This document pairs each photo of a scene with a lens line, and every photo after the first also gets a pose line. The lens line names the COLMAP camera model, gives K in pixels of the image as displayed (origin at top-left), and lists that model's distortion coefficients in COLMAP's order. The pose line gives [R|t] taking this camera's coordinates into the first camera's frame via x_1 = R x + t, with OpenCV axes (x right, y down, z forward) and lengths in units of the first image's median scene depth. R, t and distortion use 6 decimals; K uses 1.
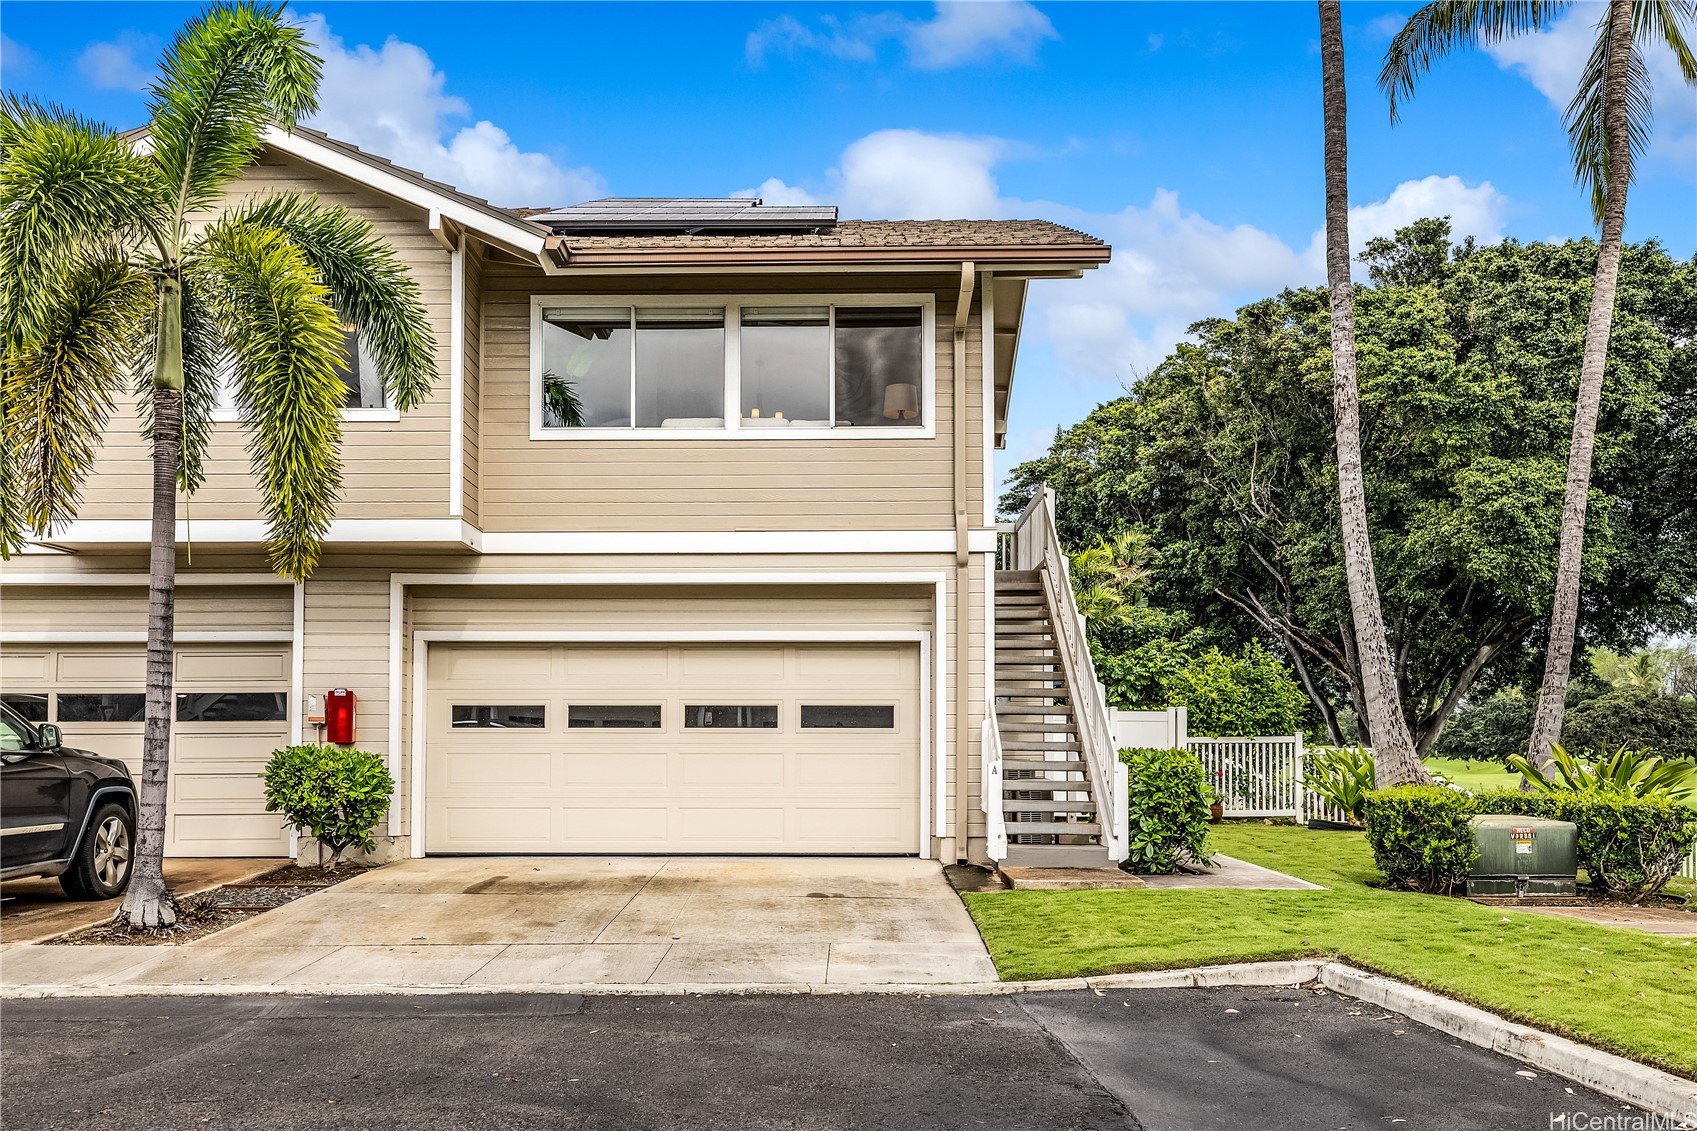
lens RADIAL K [[1492.3, 0, 848.5], [0, 1492.3, 565.5], [0, 0, 1]] dist [0.005461, 0.002420]
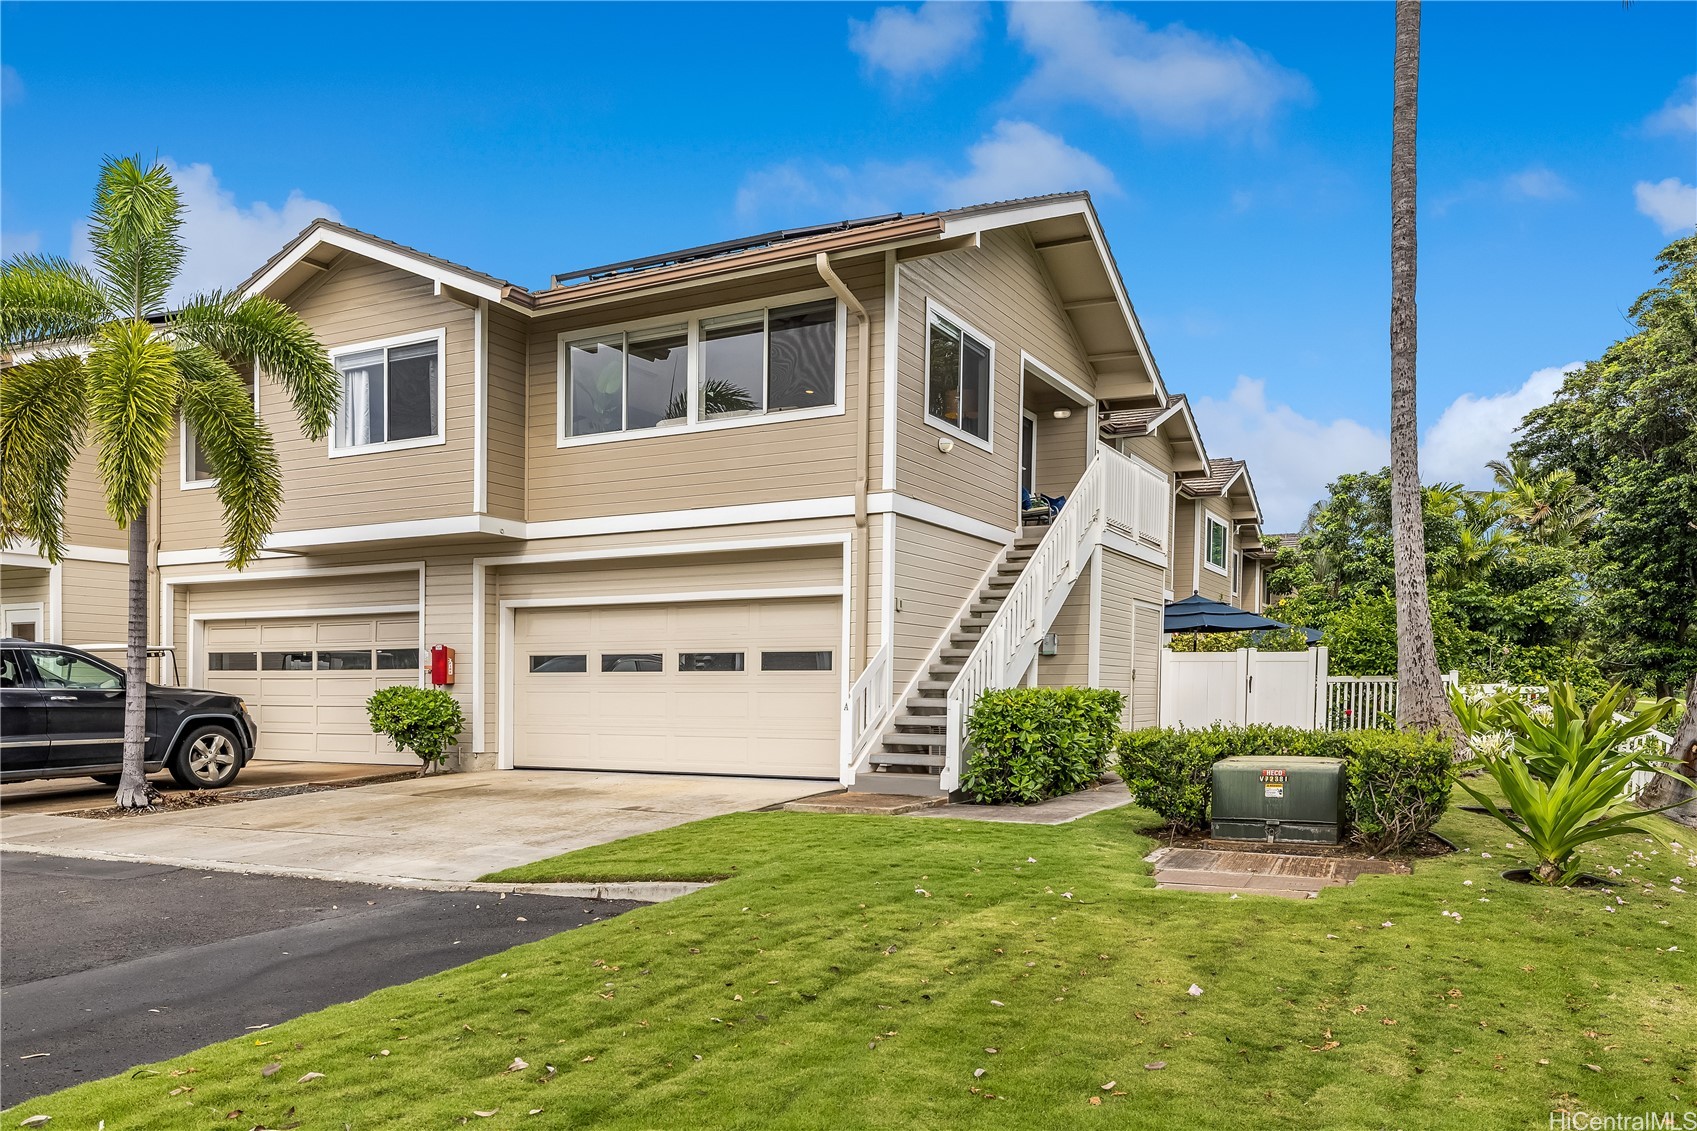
lens RADIAL K [[1237.7, 0, 848.5], [0, 1237.7, 622.9], [0, 0, 1]] dist [-0.002516, -0.001067]
pose [[0.889277, -0.025207, -0.456675, 0.489896], [0.056798, 0.996837, 0.055580, 0.020221], [0.453829, -0.075364, 0.887896, 0.161963]]
